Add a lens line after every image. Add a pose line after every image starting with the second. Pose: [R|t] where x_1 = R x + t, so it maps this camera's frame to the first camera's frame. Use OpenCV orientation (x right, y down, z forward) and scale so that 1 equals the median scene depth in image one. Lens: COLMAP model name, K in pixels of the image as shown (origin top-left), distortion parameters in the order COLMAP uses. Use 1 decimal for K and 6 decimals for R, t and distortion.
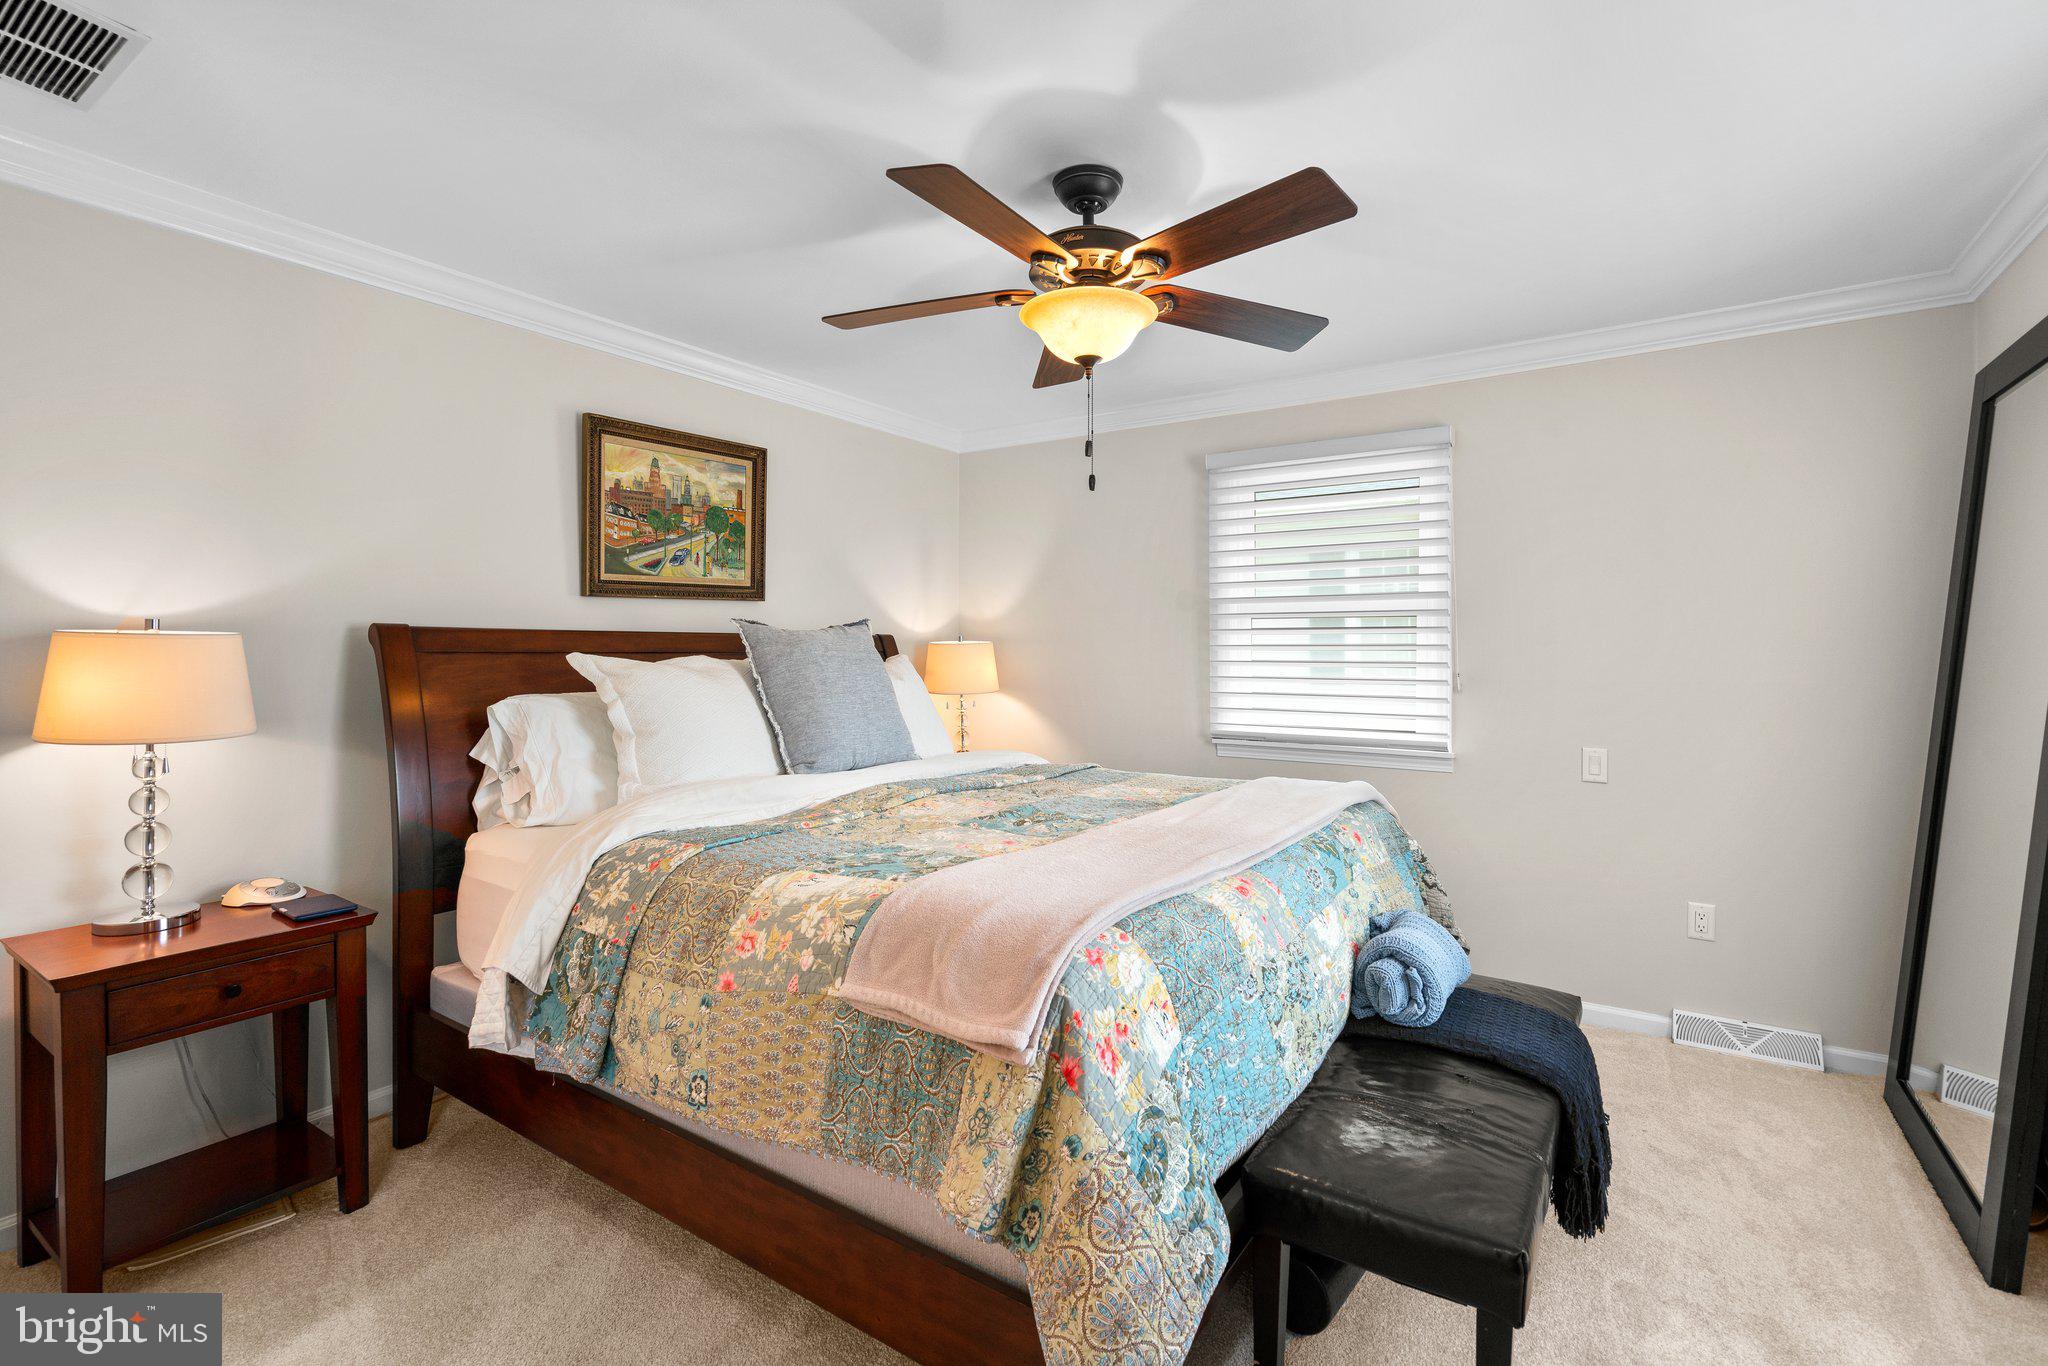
lens RADIAL K [[940.6, 0, 1028.6], [0, 940.6, 649.6], [0, 0, 1]] dist [-0.007841, 0.004998]
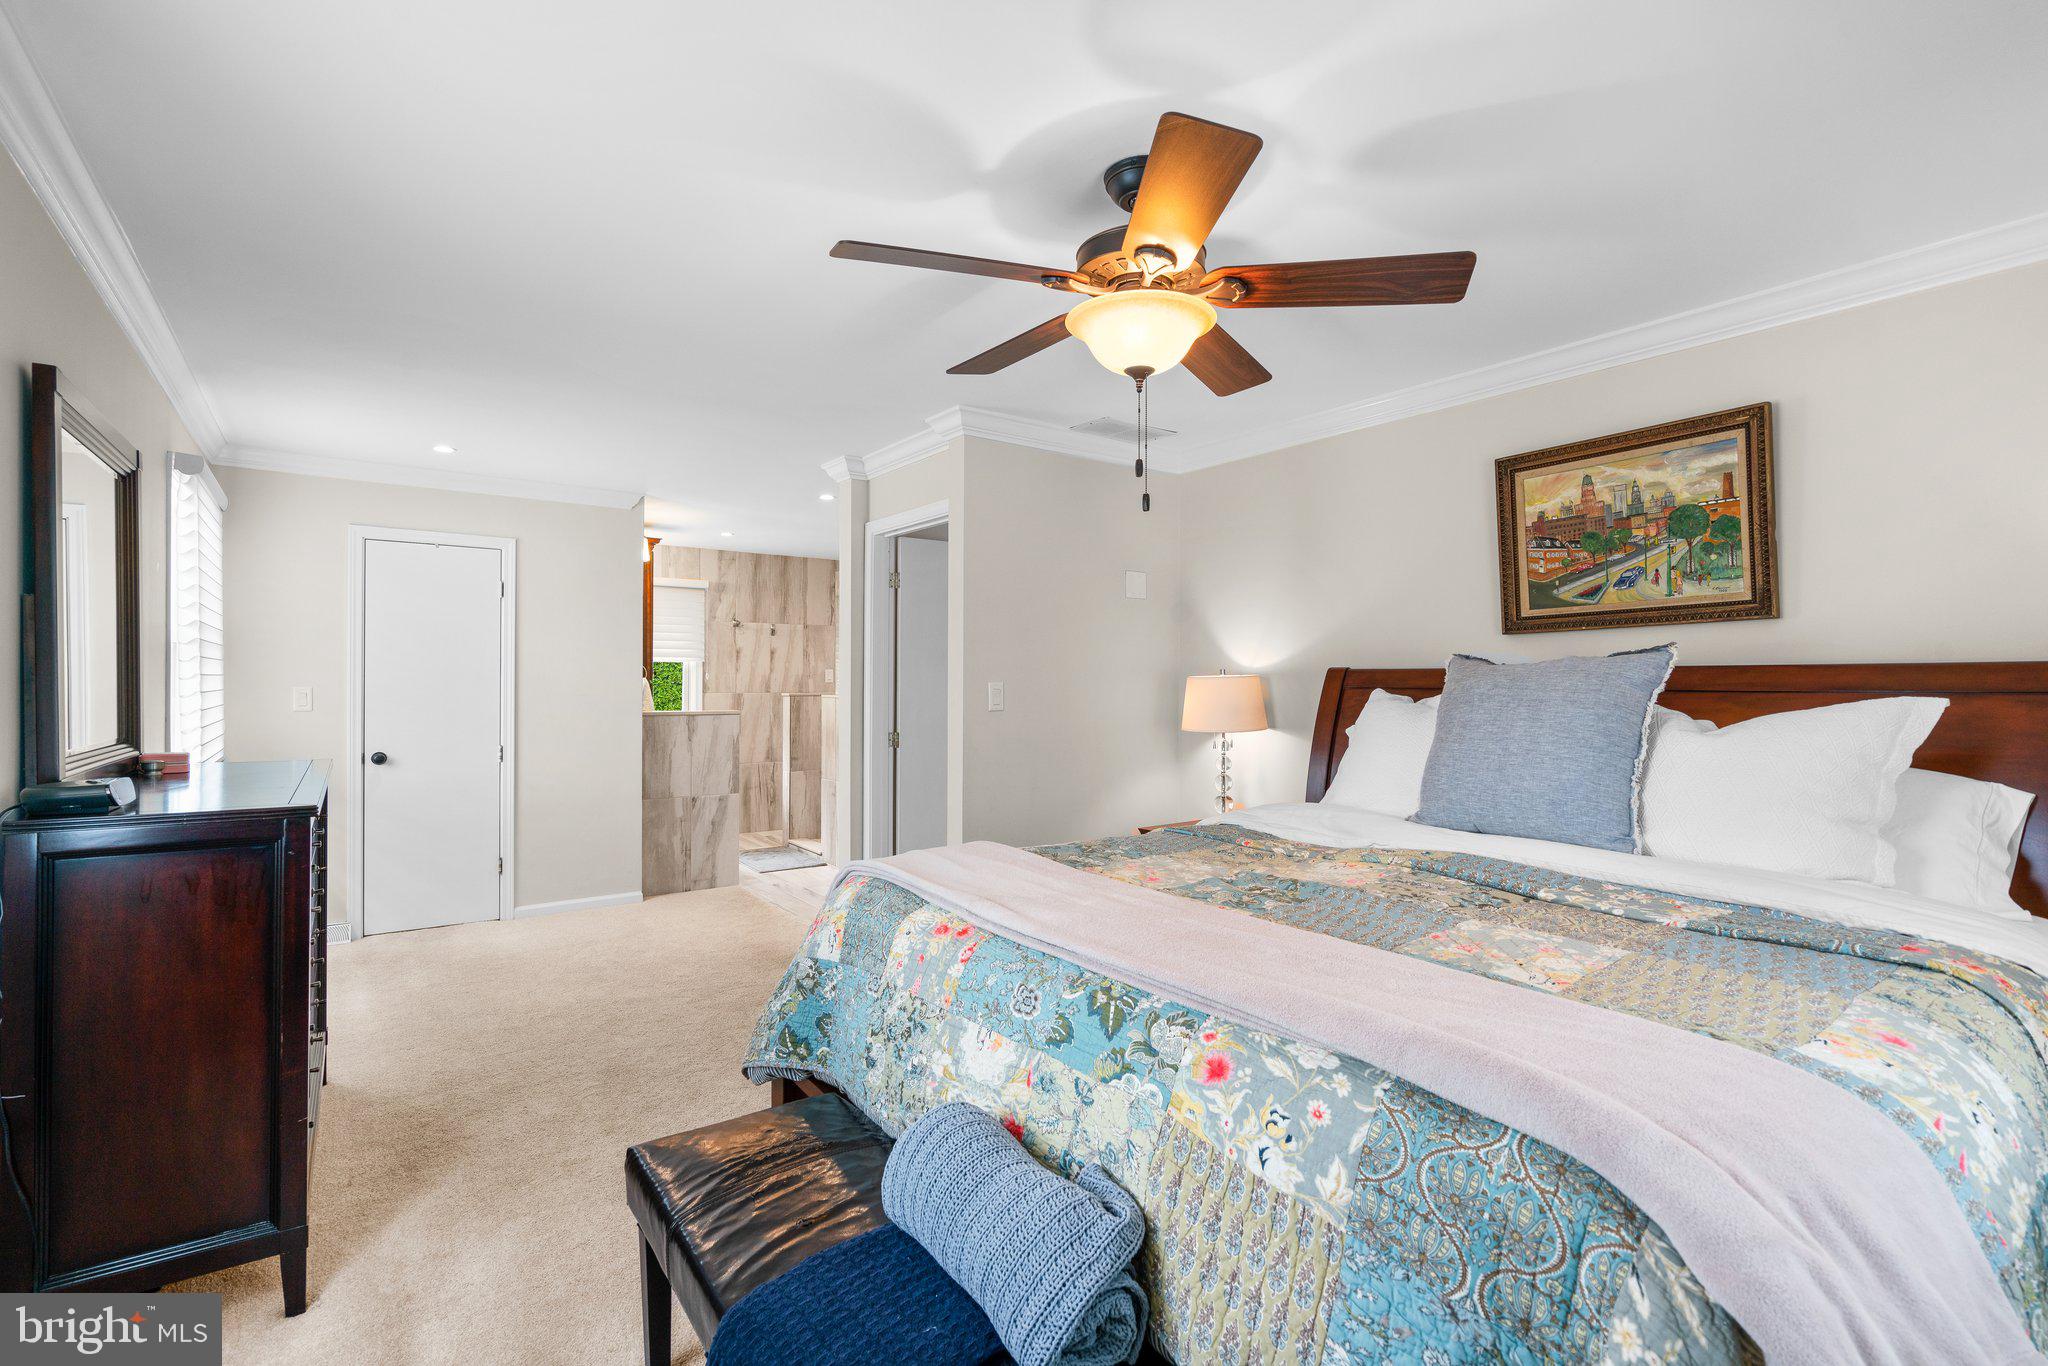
lens RADIAL K [[940.6, 0, 1024.9], [0, 940.6, 679.5], [0, 0, 1]] dist [-0.007841, 0.004998]
pose [[-0.354086, -0.002554, -0.935209, 0.628229], [-0.002372, 0.999996, -0.001833, -0.003690], [0.935210, 0.001569, -0.354091, 0.798743]]
